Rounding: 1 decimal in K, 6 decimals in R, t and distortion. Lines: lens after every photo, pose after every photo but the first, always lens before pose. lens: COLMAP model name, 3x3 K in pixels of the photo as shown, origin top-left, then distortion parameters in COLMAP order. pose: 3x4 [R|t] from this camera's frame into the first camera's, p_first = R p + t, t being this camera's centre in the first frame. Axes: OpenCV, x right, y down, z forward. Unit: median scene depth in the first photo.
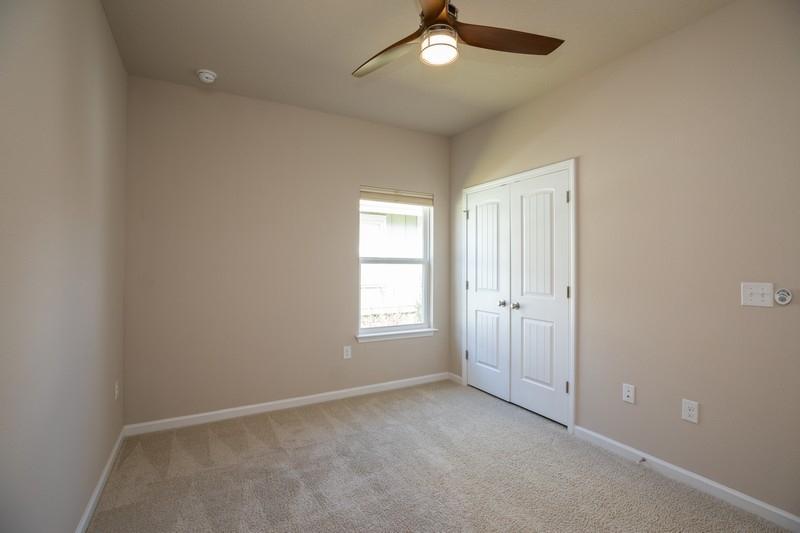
lens RADIAL K [[380.1, 0, 403.8], [0, 380.1, 263.1], [0, 0, 1]] dist [-0.046772, 0.011042]
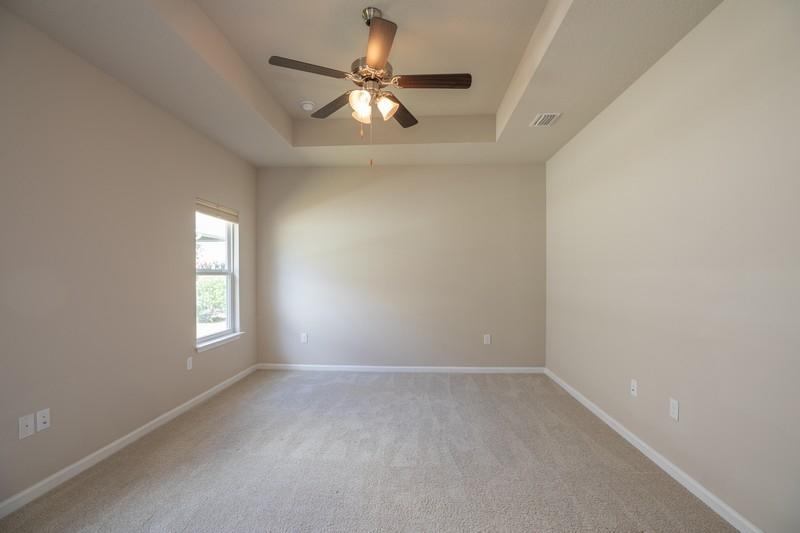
lens RADIAL K [[380.1, 0, 400.9], [0, 380.1, 273.8], [0, 0, 1]] dist [-0.046772, 0.011042]
pose [[0.549421, -0.001038, 0.835545, -1.243882], [-0.008409, 0.999942, 0.006771, -0.025913], [-0.835503, -0.010746, 0.549380, -0.004604]]
